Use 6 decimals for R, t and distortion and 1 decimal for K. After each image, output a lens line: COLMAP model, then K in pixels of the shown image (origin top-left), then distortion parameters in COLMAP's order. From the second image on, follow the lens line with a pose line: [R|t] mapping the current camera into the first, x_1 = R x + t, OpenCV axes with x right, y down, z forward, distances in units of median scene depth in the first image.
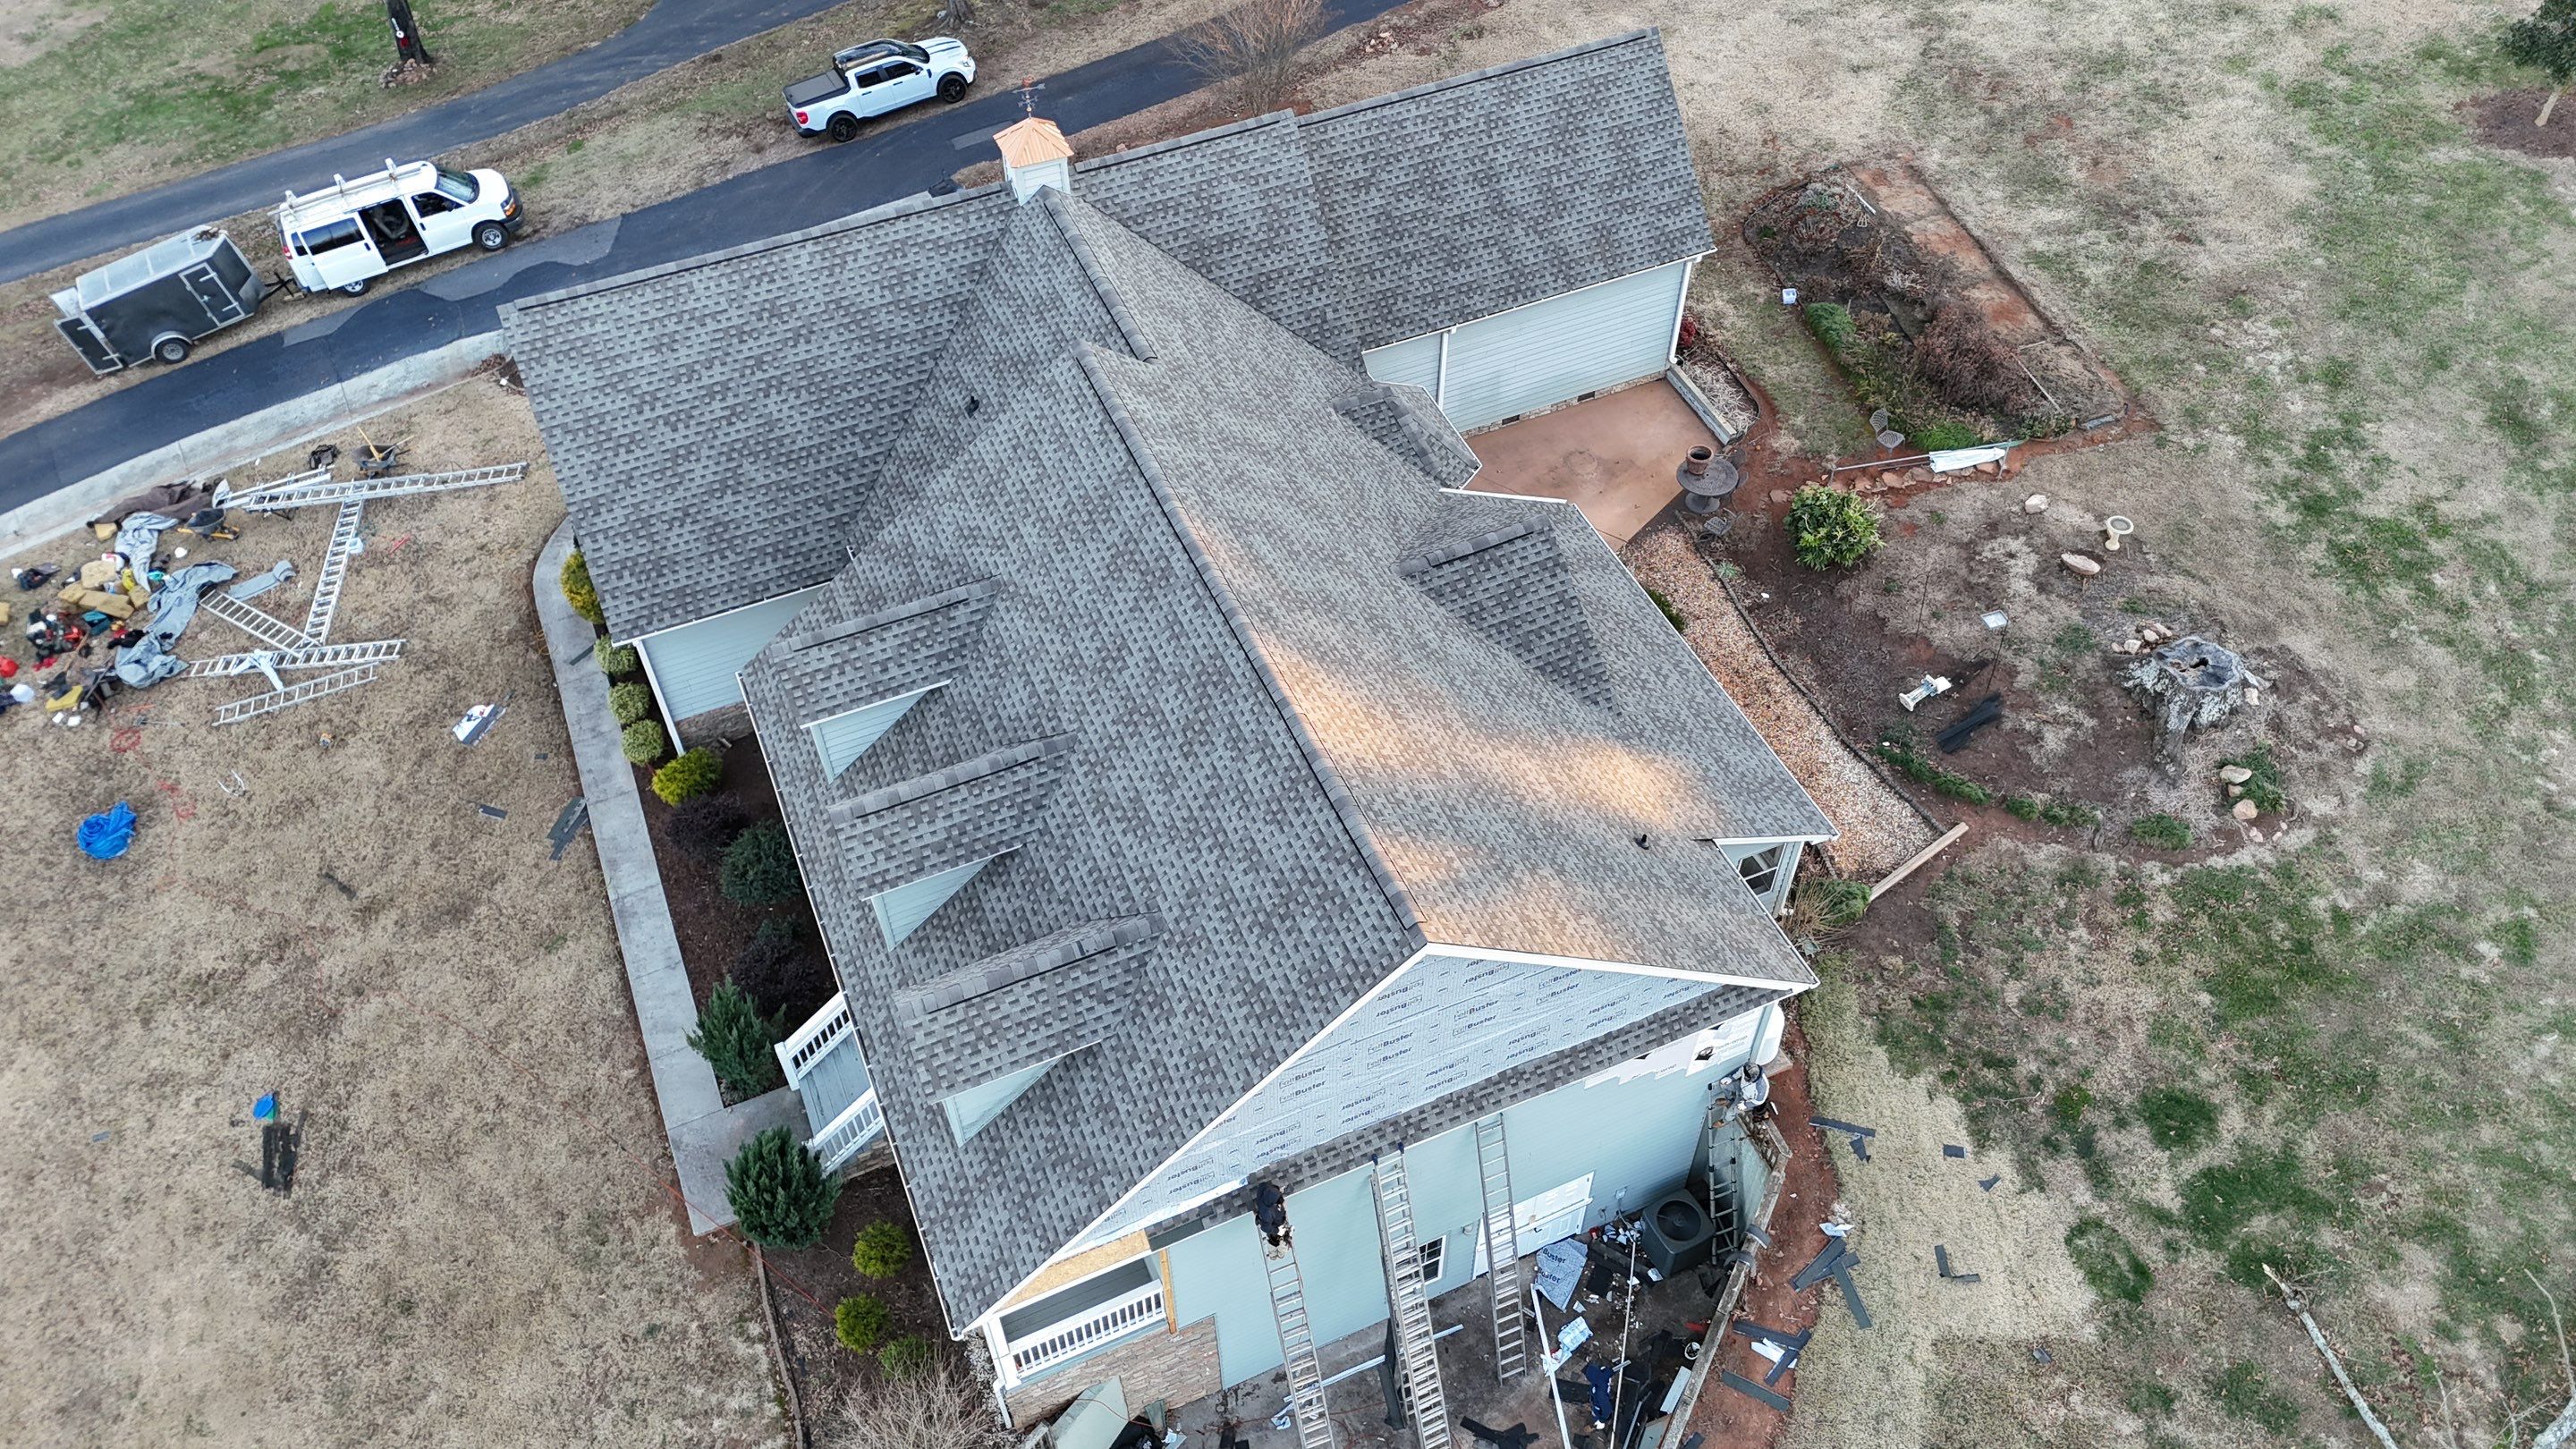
lens RADIAL K [[1887.8, 0, 1293.2], [0, 1887.8, 713.3], [0, 0, 1]] dist [0.084353, -0.079695]
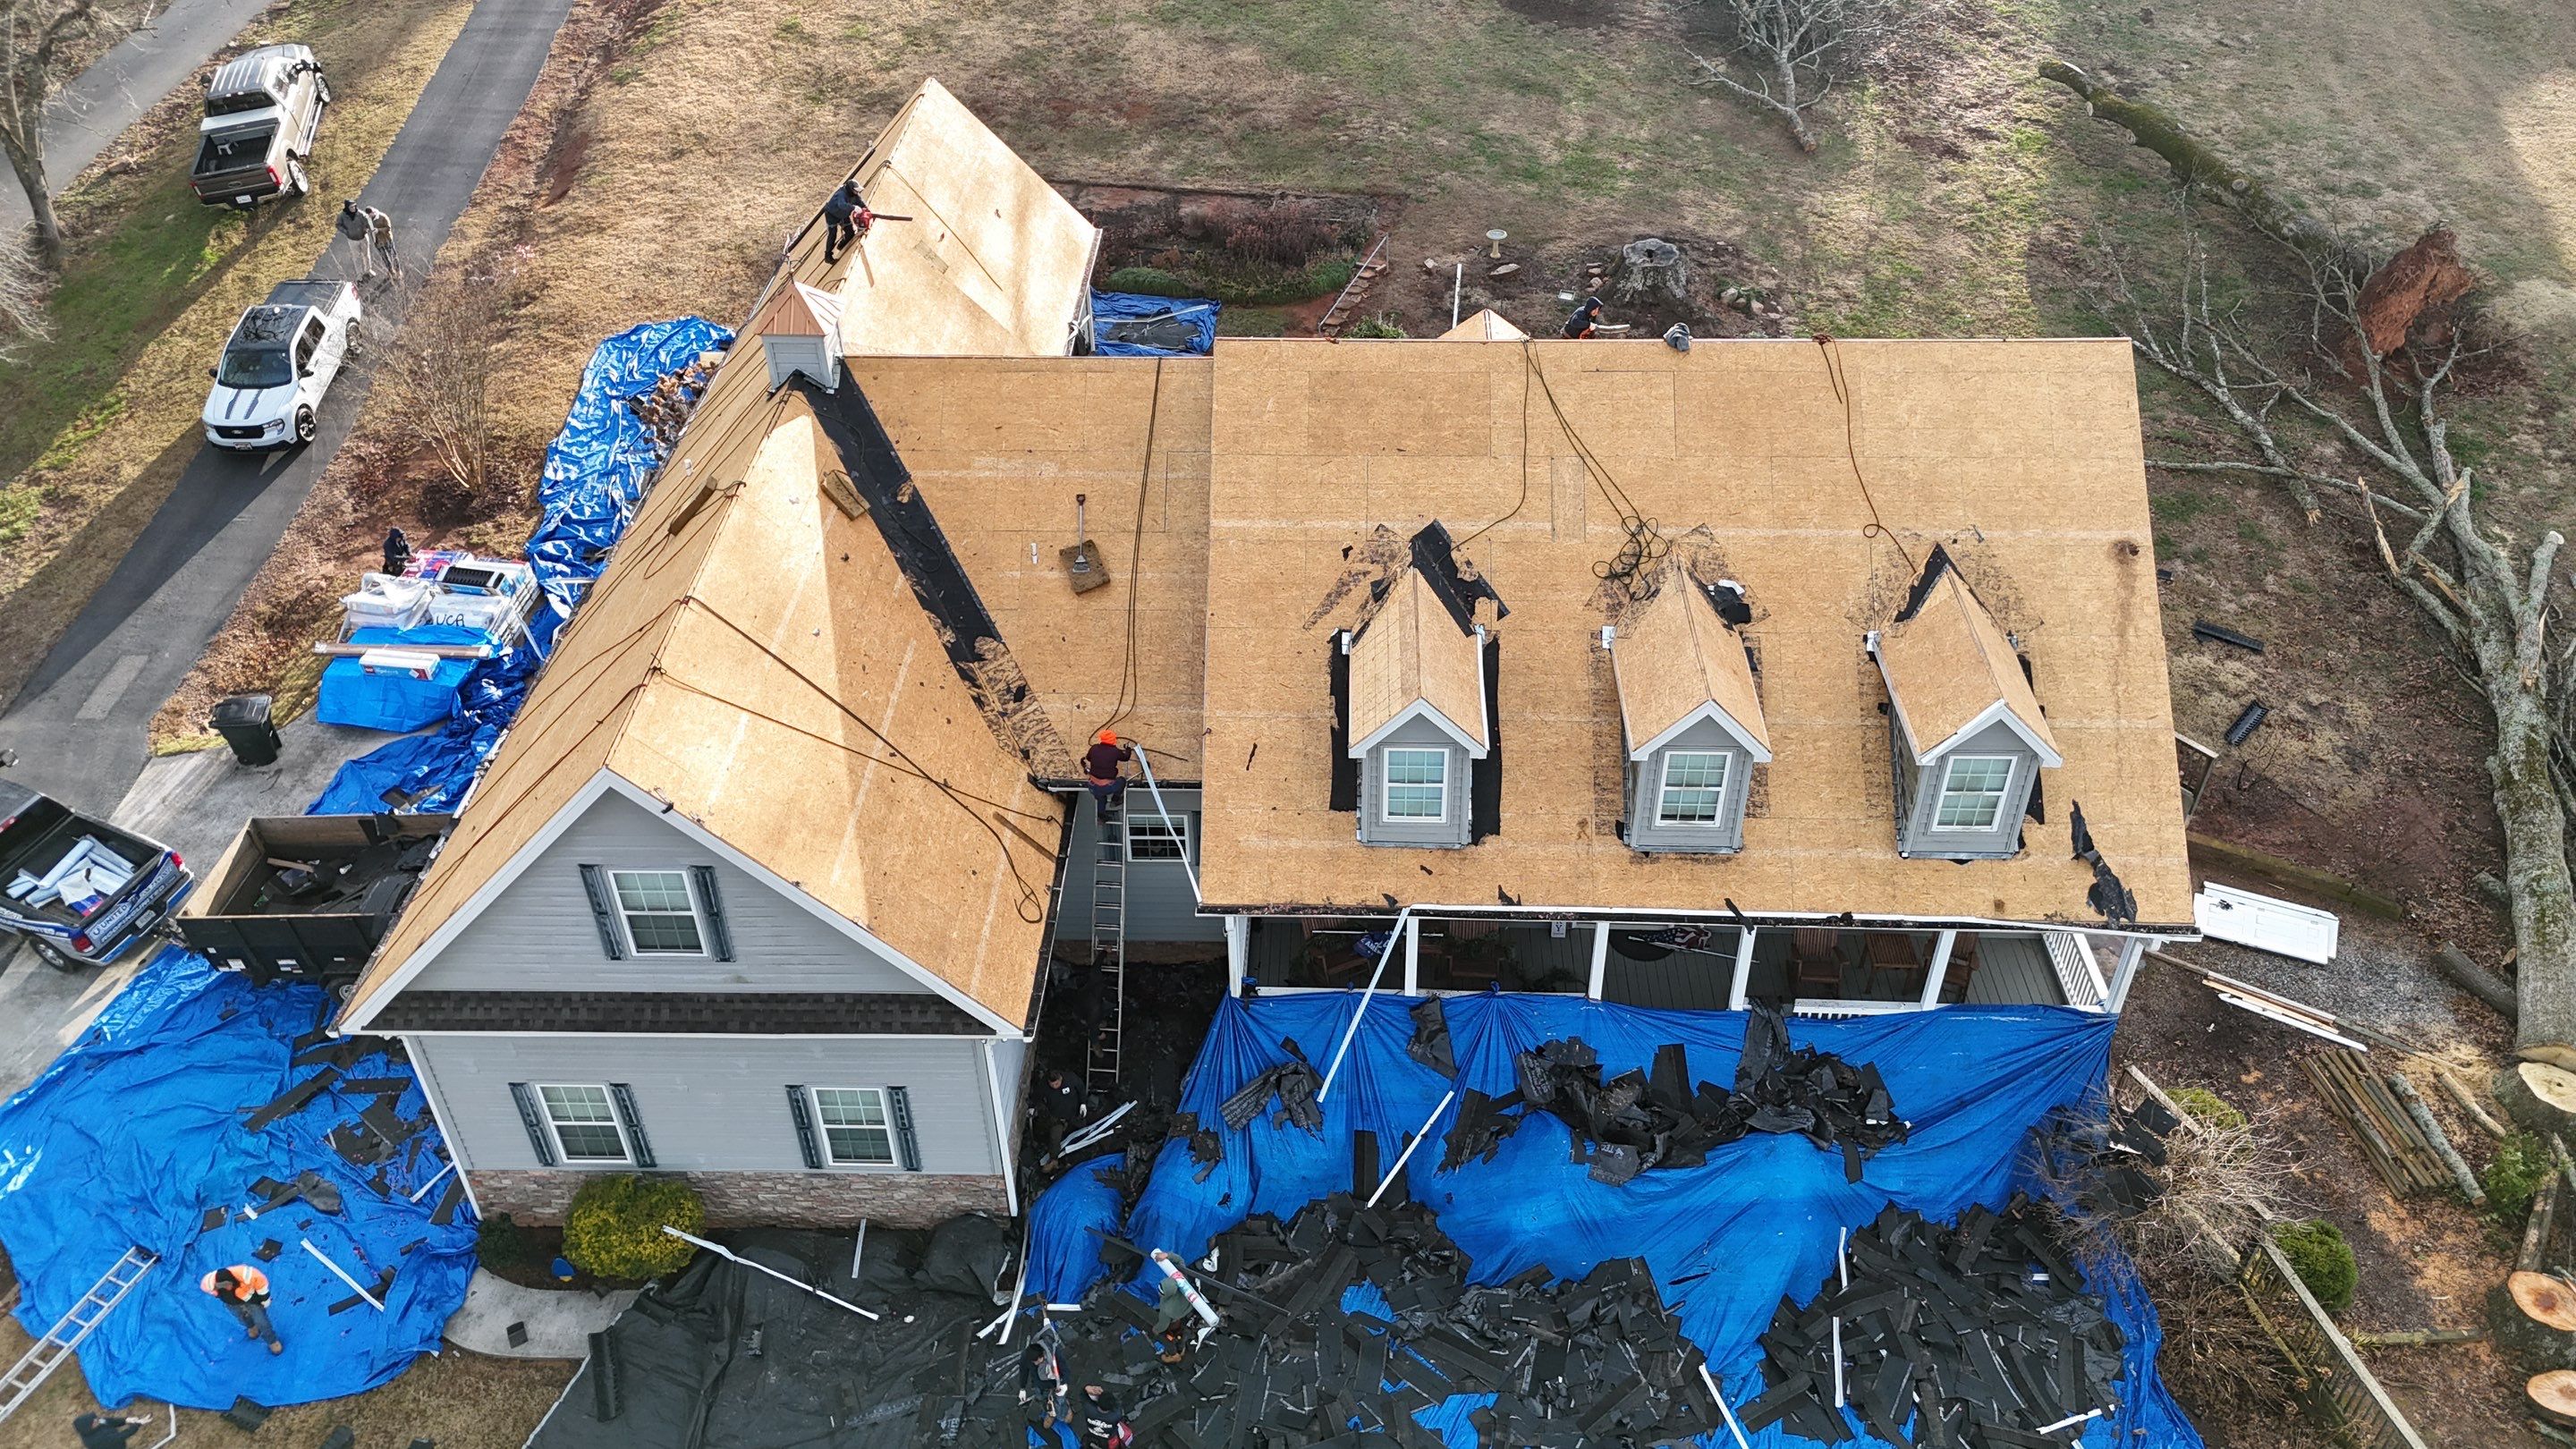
lens RADIAL K [[1887.8, 0, 1293.2], [0, 1887.8, 713.3], [0, 0, 1]] dist [0.084353, -0.079695]
pose [[0.428915, -0.549454, 0.717030, -0.733589], [0.683525, 0.716362, 0.140069, -0.150245], [-0.590614, 0.430030, 0.682824, 0.401764]]
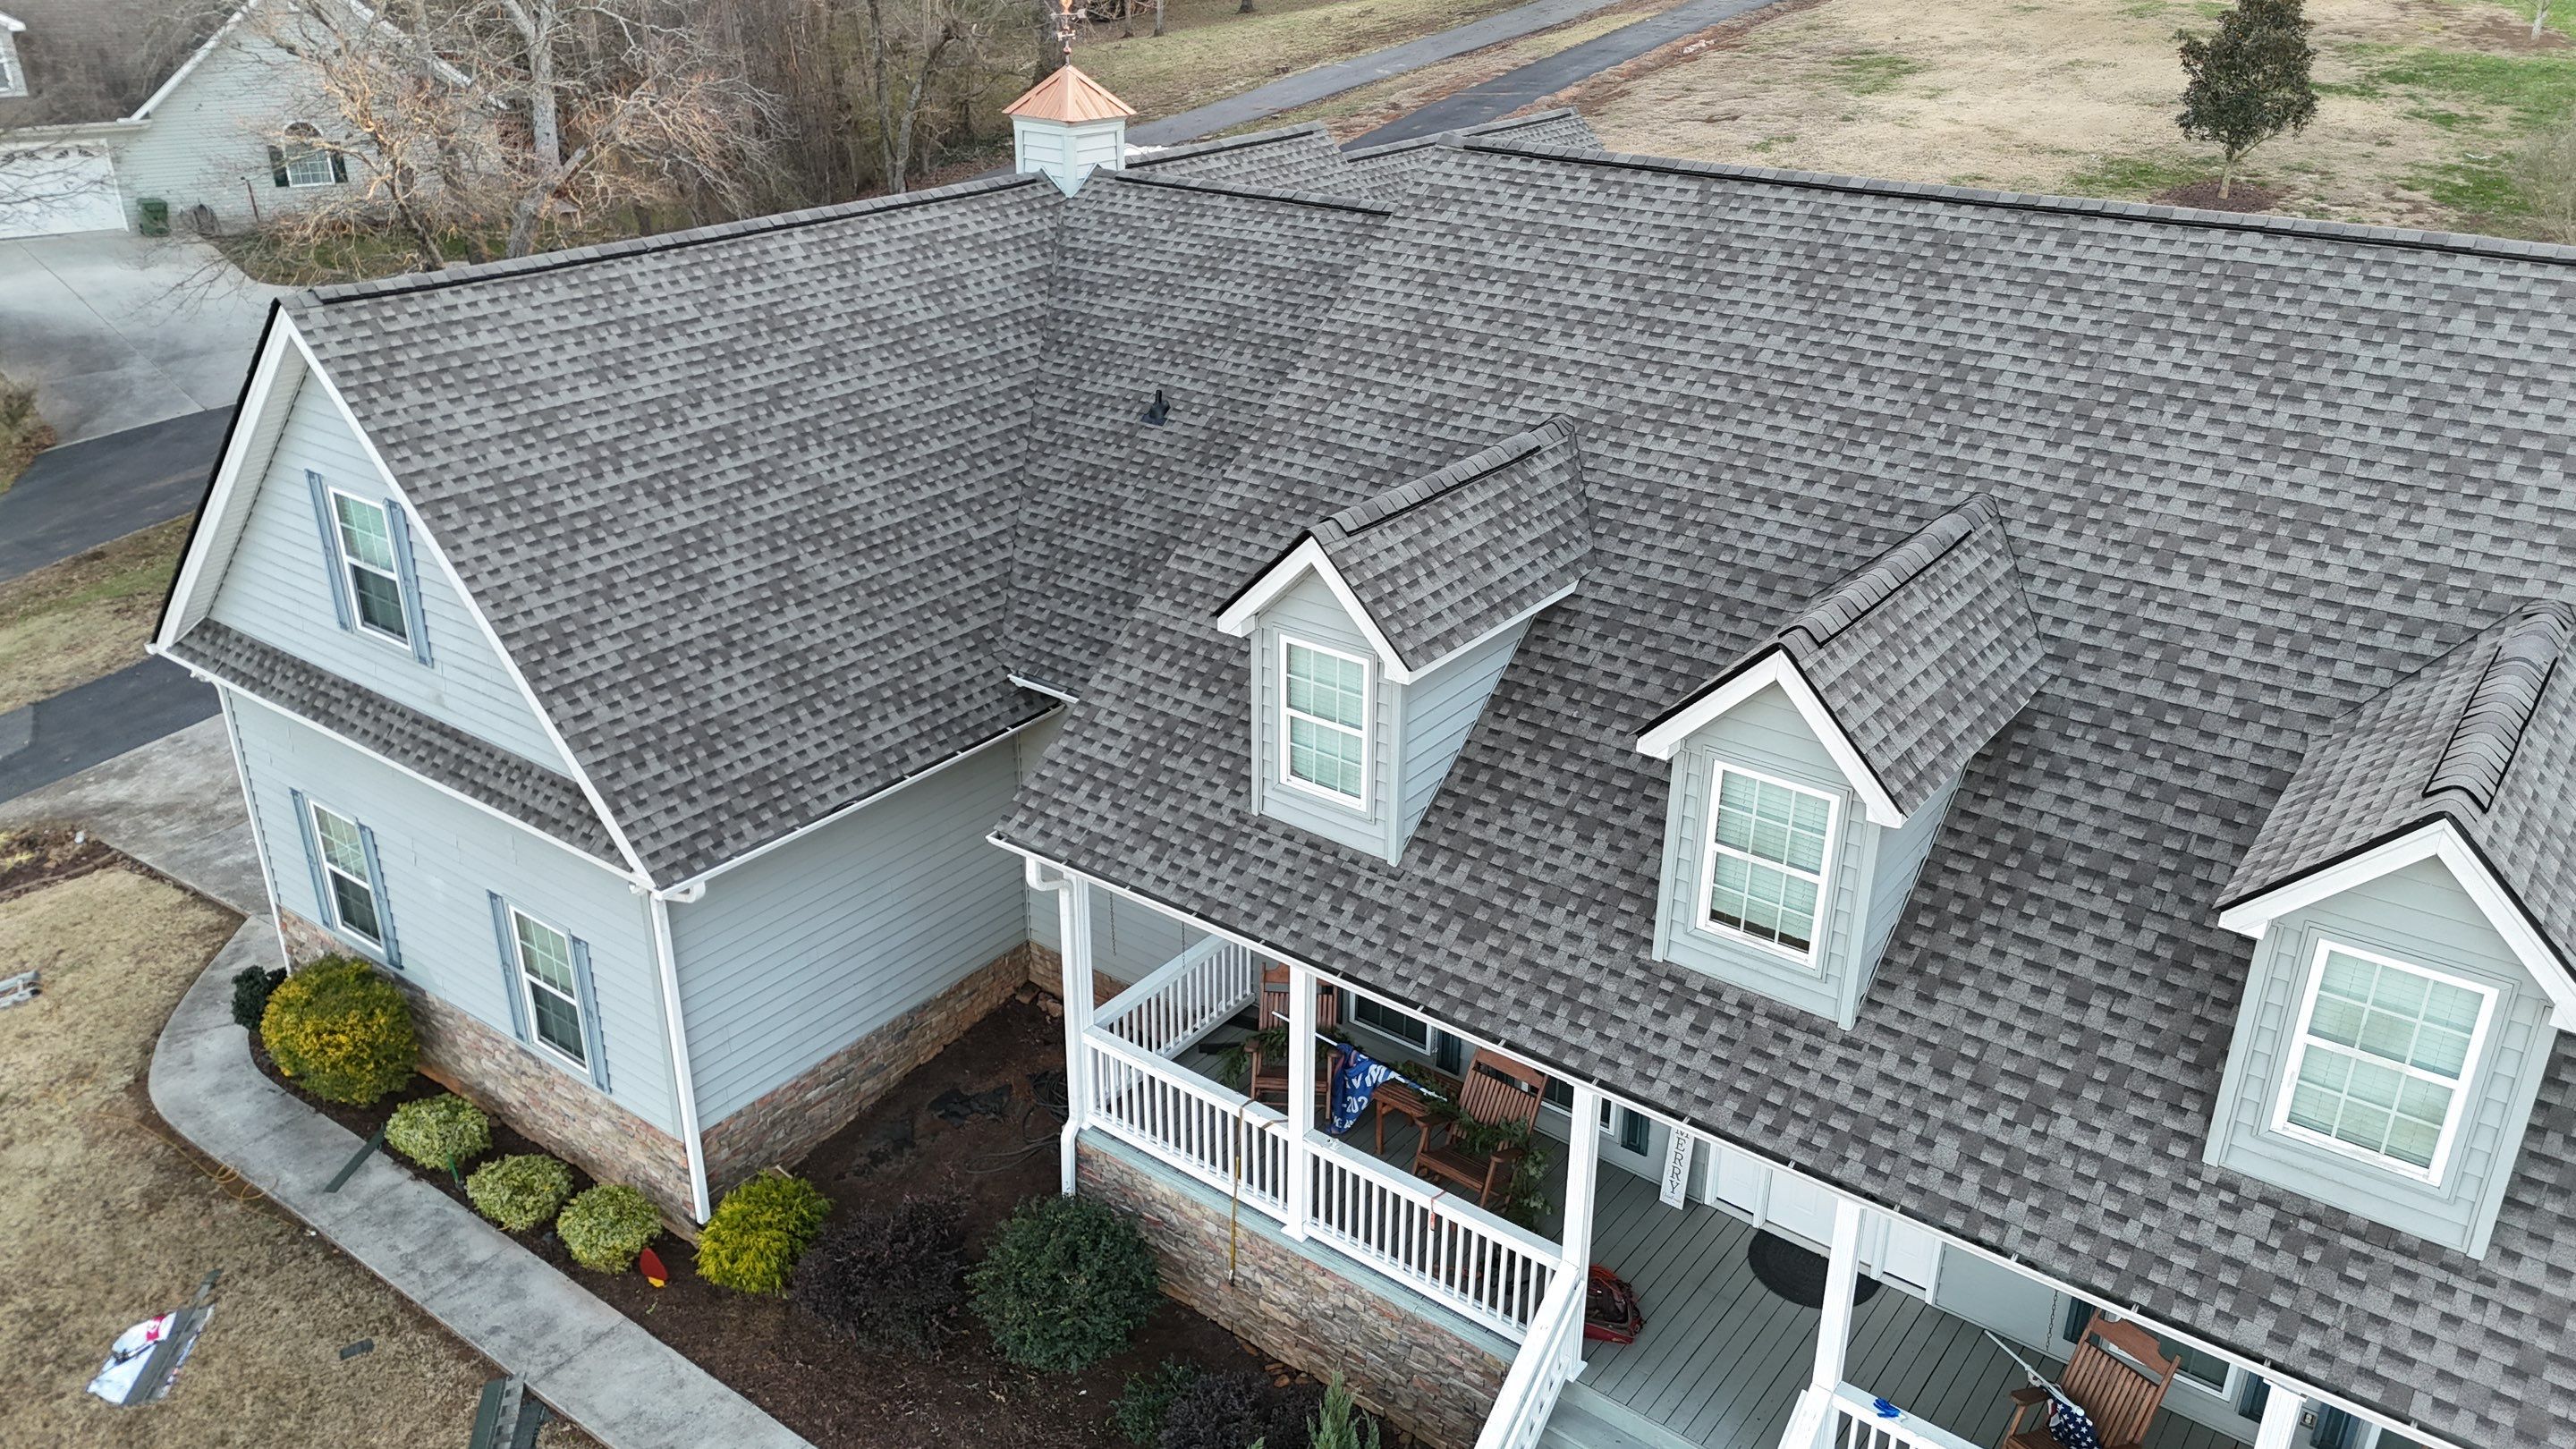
lens RADIAL K [[1887.8, 0, 1293.2], [0, 1887.8, 713.3], [0, 0, 1]] dist [0.084353, -0.079695]
pose [[0.871432, -0.186988, 0.453477, -0.414623], [0.357602, 0.874976, -0.326402, 0.129552], [-0.335748, 0.446601, 0.829349, 0.527988]]
